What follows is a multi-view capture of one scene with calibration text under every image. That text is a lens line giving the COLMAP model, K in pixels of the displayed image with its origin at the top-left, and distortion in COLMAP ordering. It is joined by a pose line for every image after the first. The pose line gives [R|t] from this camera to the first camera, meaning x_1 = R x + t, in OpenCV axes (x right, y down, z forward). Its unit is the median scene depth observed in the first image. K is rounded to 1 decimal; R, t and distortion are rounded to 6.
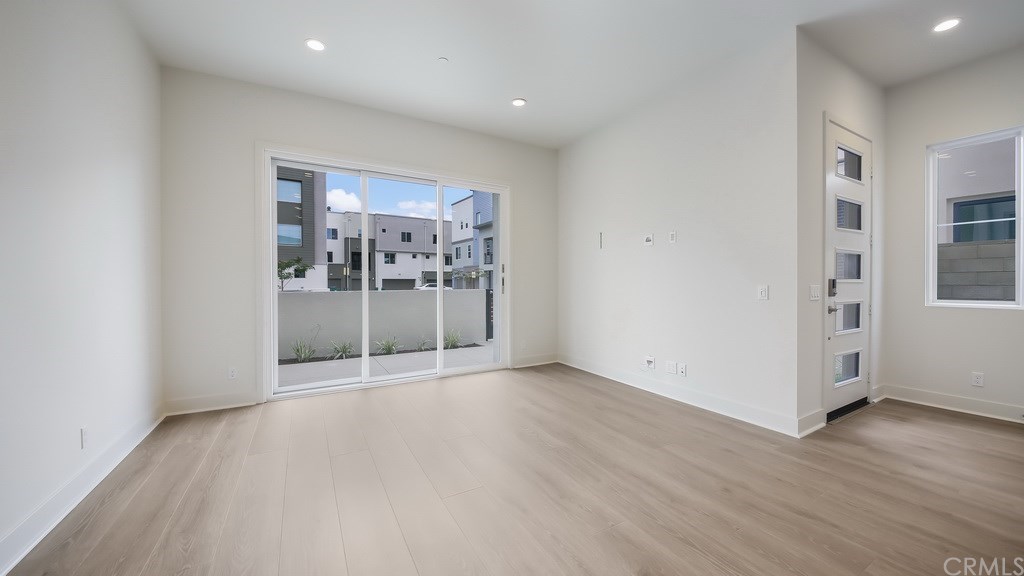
lens RADIAL K [[366.6, 0, 513.4], [0, 366.6, 294.1], [0, 0, 1]] dist [0.012253, -0.000002]
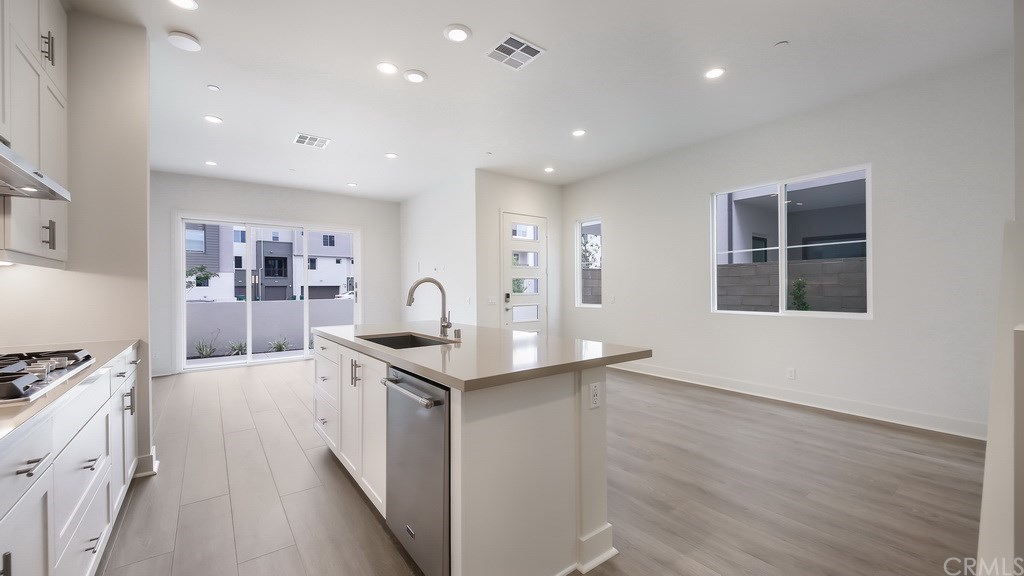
lens RADIAL K [[399.5, 0, 493.4], [0, 399.5, 282.0], [0, 0, 1]] dist [0.001460, 0.000038]
pose [[0.994312, 0.006618, 0.106299, 0.222749], [-0.000748, 0.998477, -0.055163, 0.005439], [-0.106502, 0.054769, 0.992803, -0.402945]]
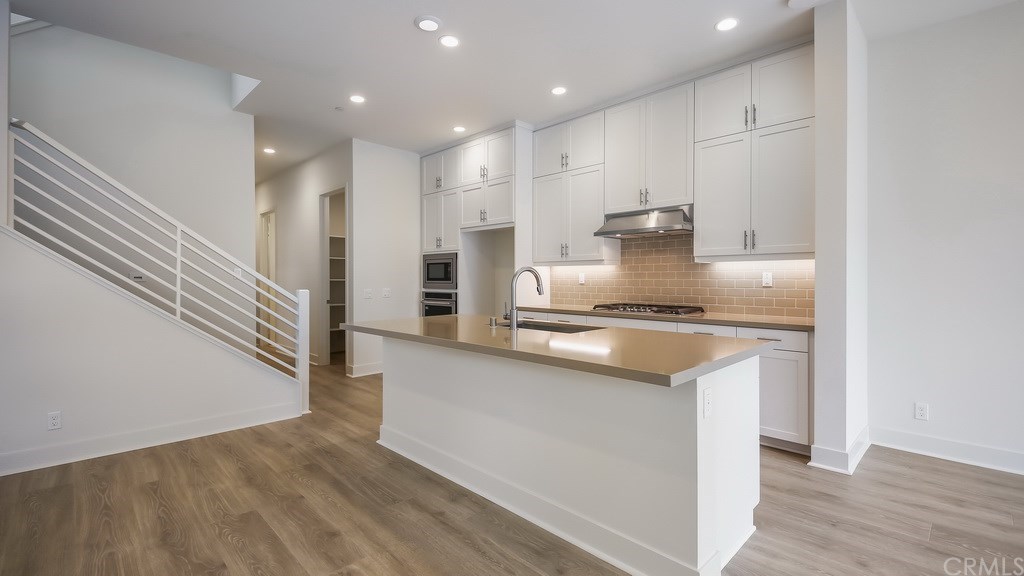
lens RADIAL K [[452.0, 0, 508.7], [0, 452.0, 270.0], [0, 0, 1]] dist [-0.000913, -0.000608]
pose [[-0.968474, 0.005247, -0.249061, 0.310550], [0.000434, 0.999812, 0.019375, -0.019839], [0.249116, 0.018656, -0.968294, 0.295560]]
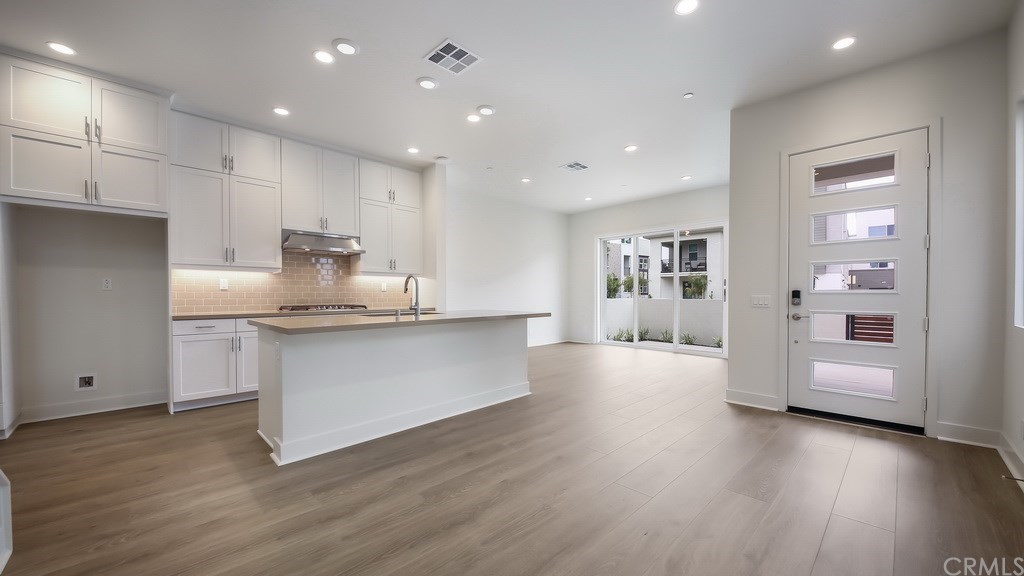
lens RADIAL K [[382.4, 0, 512.0], [0, 382.4, 288.0], [0, 0, 1]] dist [0.000077, -0.000032]
pose [[0.253358, -0.003550, -0.967366, 0.691831], [-0.041762, 0.999021, -0.014604, 0.002116], [0.966471, 0.044099, 0.252961, -0.056144]]
